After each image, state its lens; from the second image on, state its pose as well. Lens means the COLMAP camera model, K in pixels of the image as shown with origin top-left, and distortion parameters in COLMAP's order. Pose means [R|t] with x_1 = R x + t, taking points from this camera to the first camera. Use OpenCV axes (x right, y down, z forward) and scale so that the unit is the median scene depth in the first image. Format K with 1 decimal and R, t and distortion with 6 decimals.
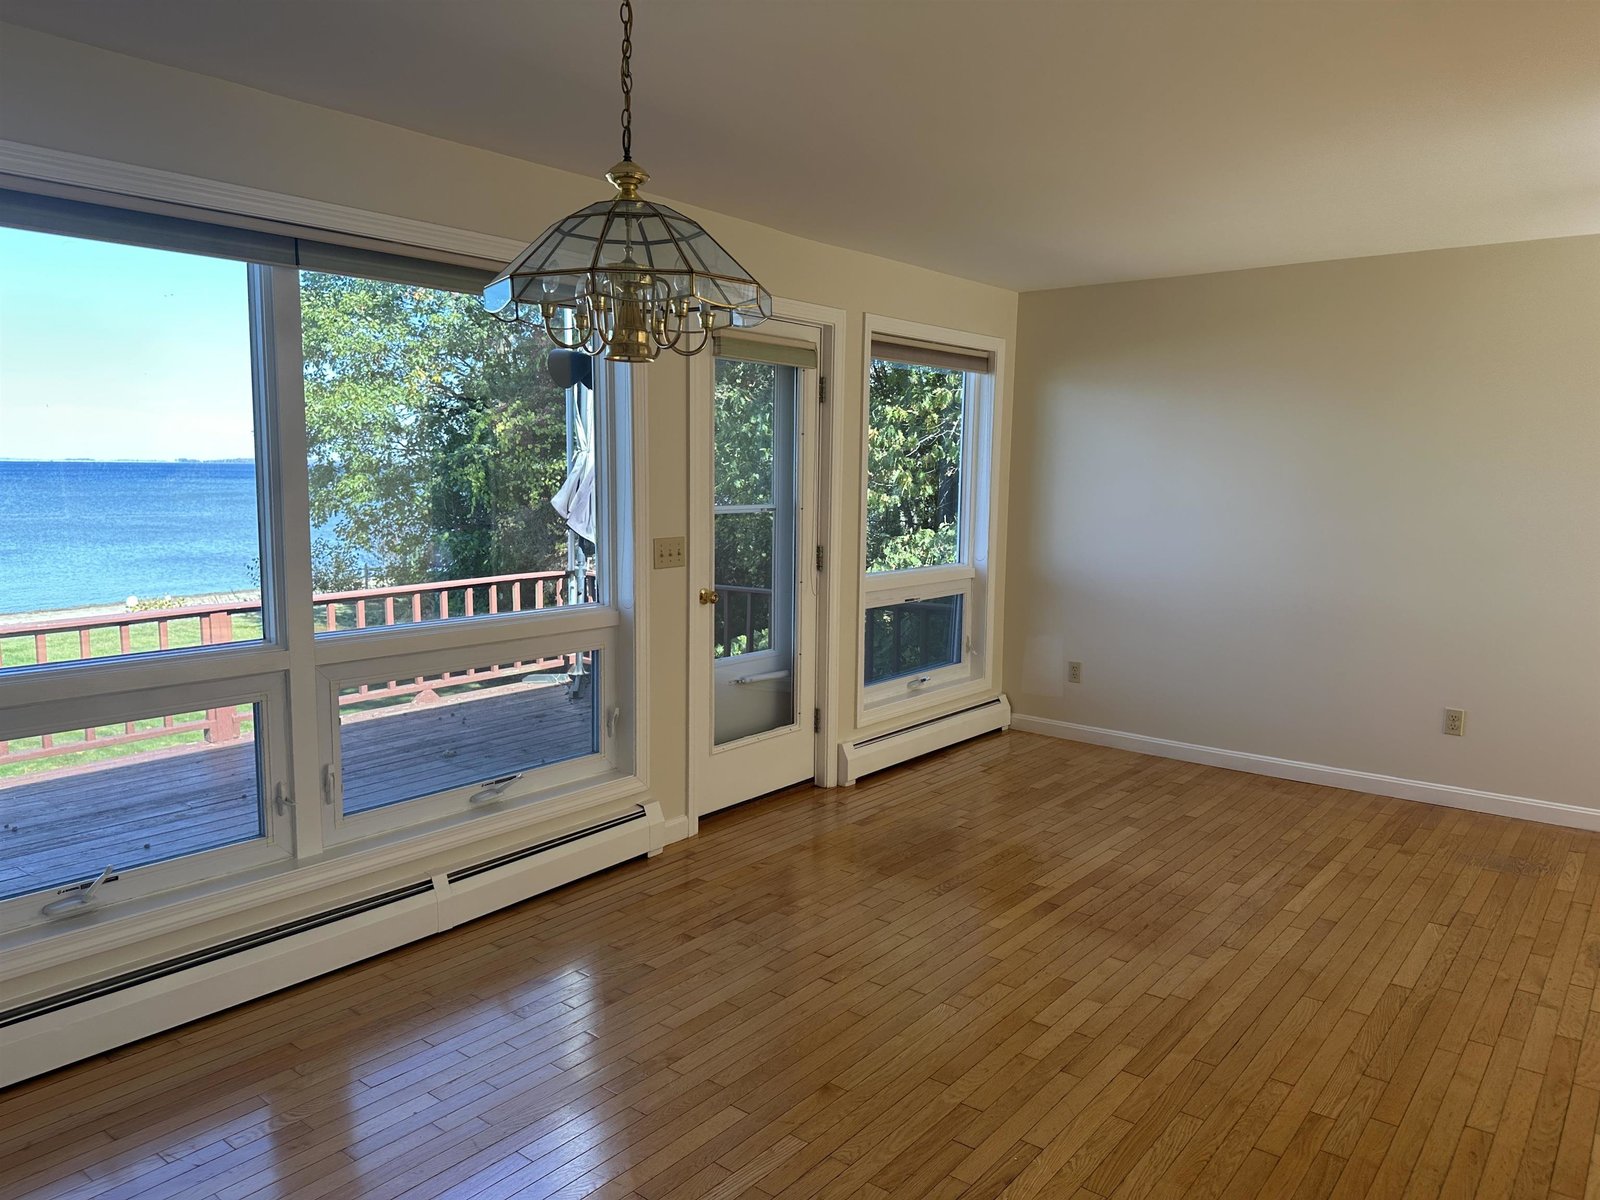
lens RADIAL K [[1109.9, 0, 800.0], [0, 1109.9, 600.0], [0, 0, 1]] dist [0.085571, -0.115059]
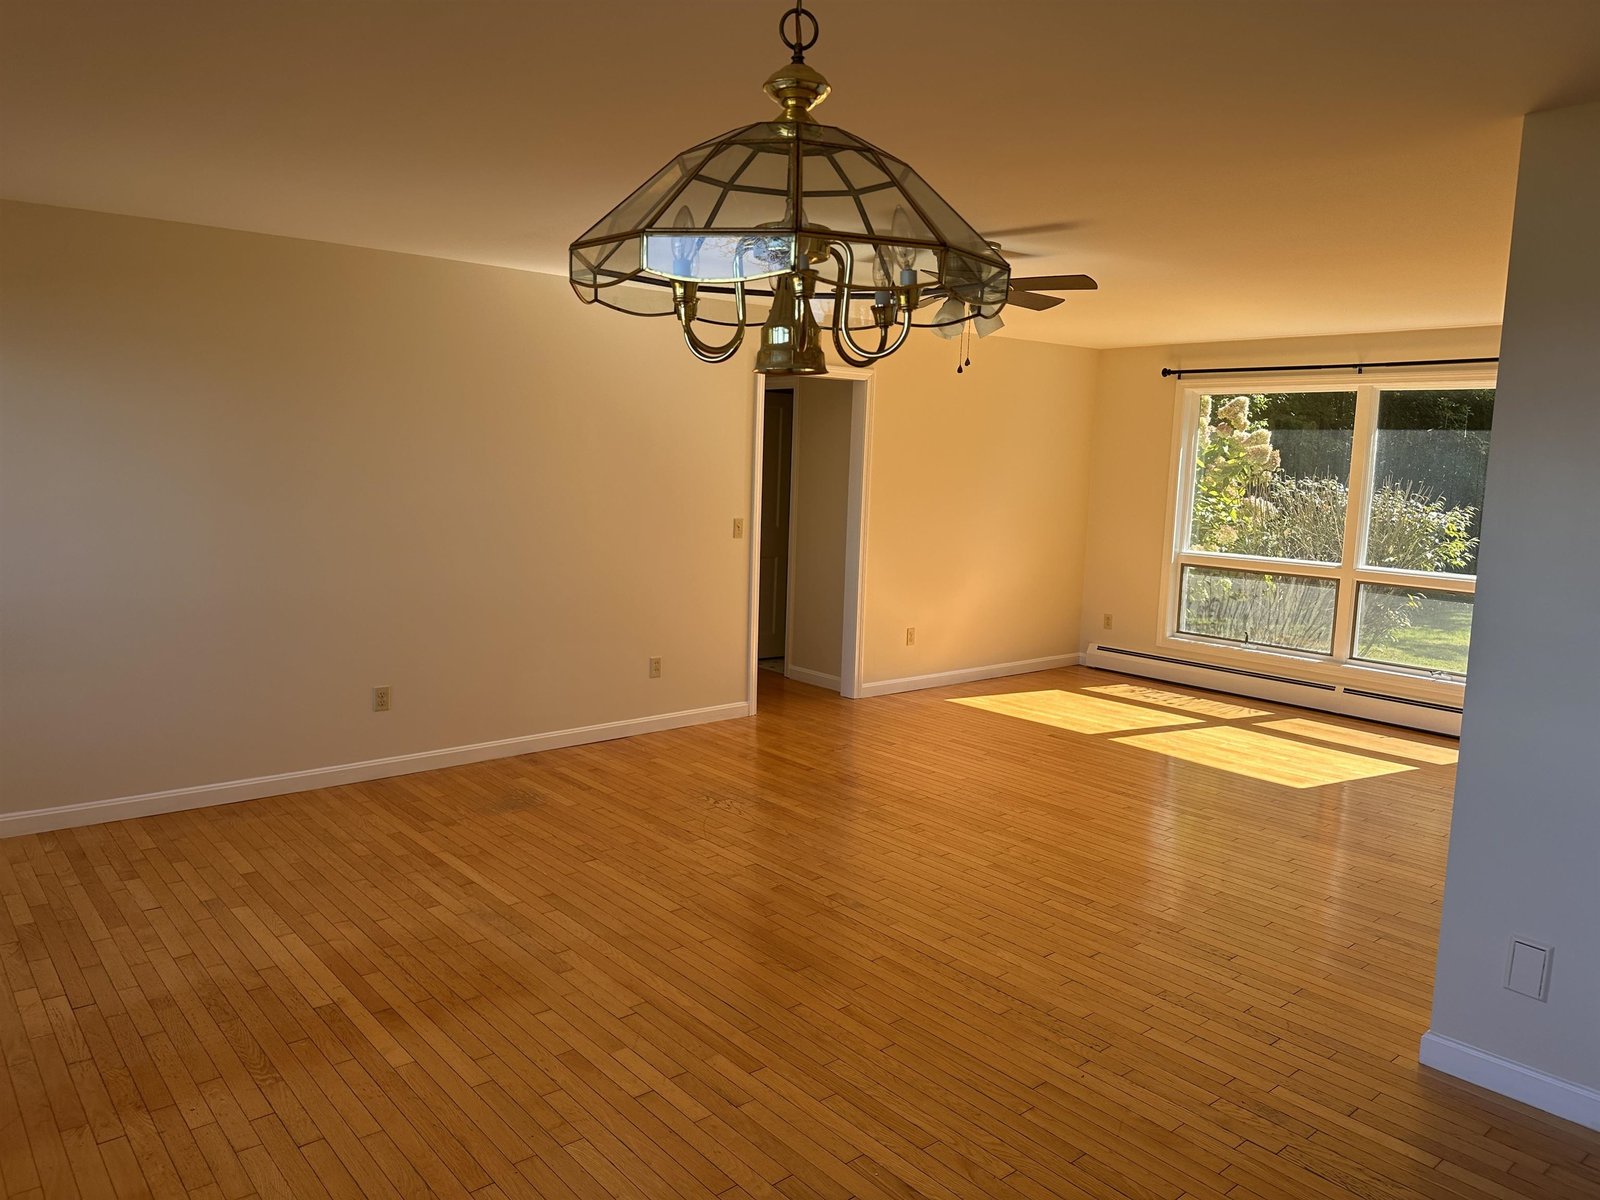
lens RADIAL K [[1102.1, 0, 800.0], [0, 1102.1, 600.0], [0, 0, 1]] dist [-0.002361, -0.000402]
pose [[0.191585, -0.127182, 0.973201, -0.359111], [0.087392, 0.989841, 0.112153, -0.069139], [-0.977578, 0.063563, 0.200753, 0.409702]]
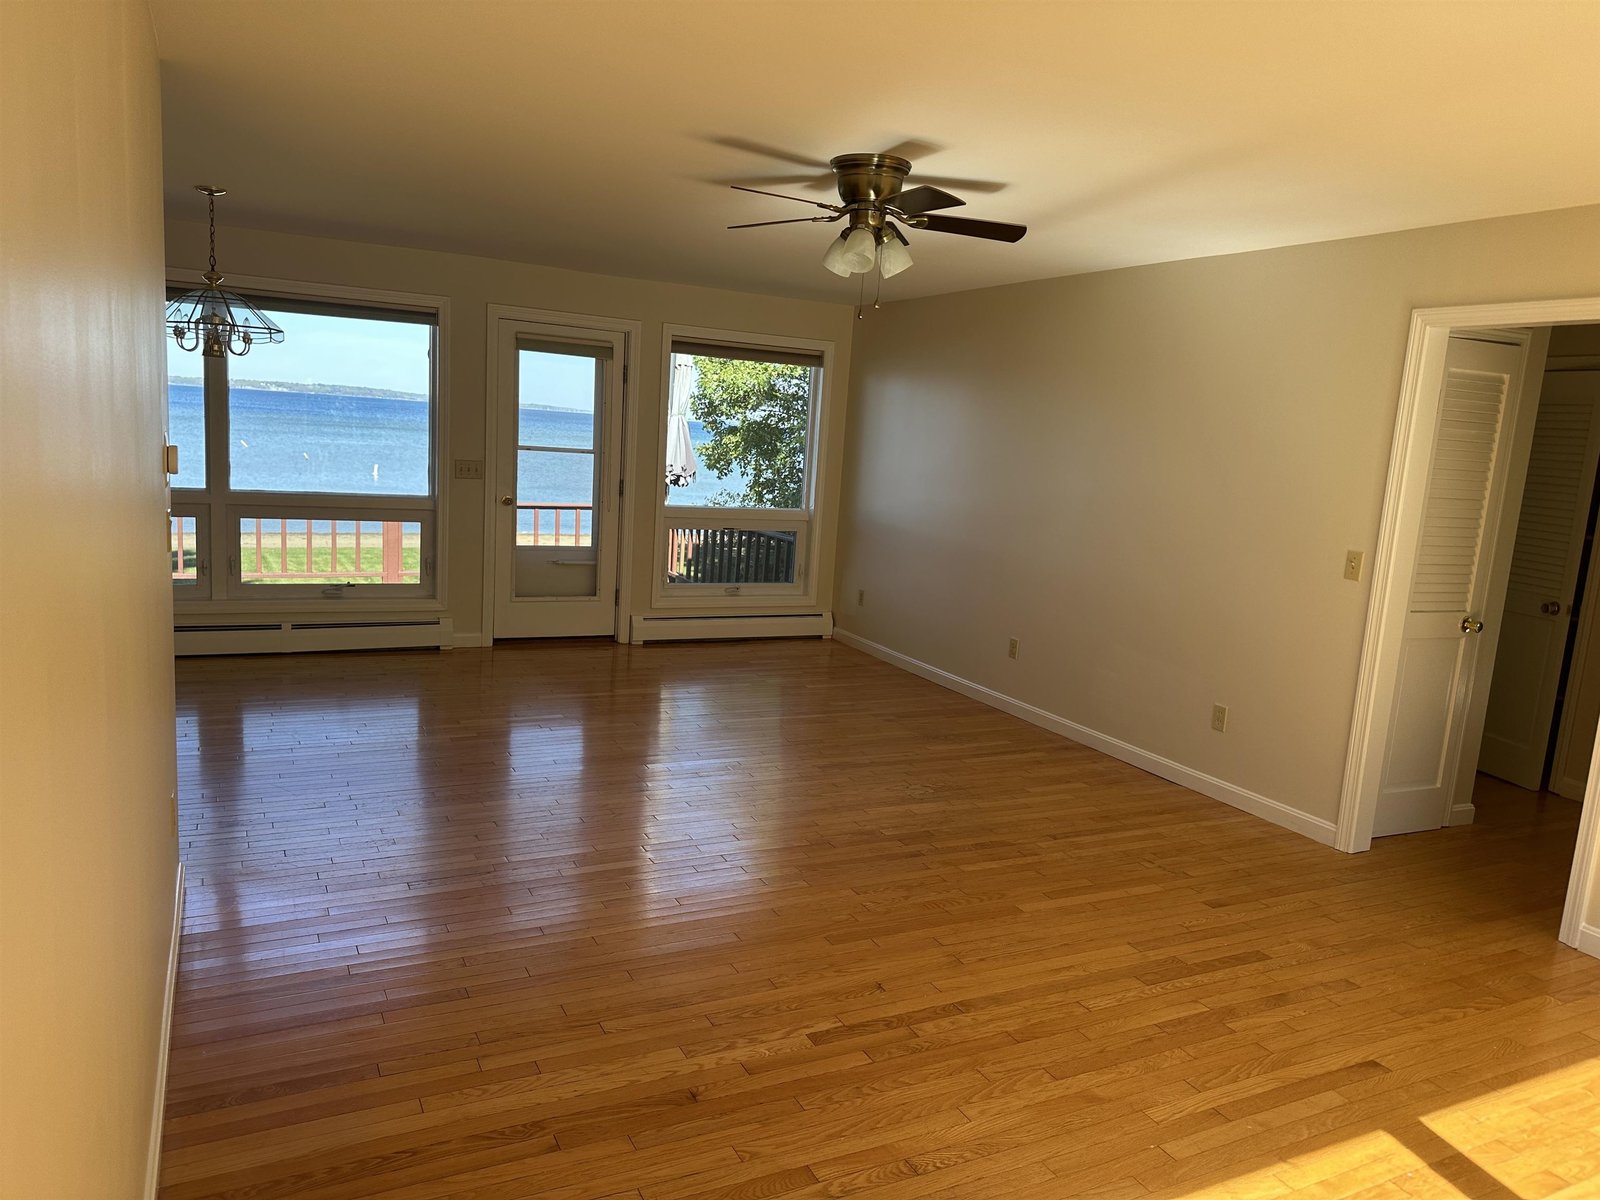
lens RADIAL K [[1109.9, 0, 800.0], [0, 1109.9, 600.0], [0, 0, 1]] dist [0.085571, -0.115059]
pose [[0.909748, 0.113244, -0.399418, 0.890858], [-0.104397, 0.993566, 0.043916, 0.022260], [0.401821, 0.001746, 0.915716, -0.288407]]
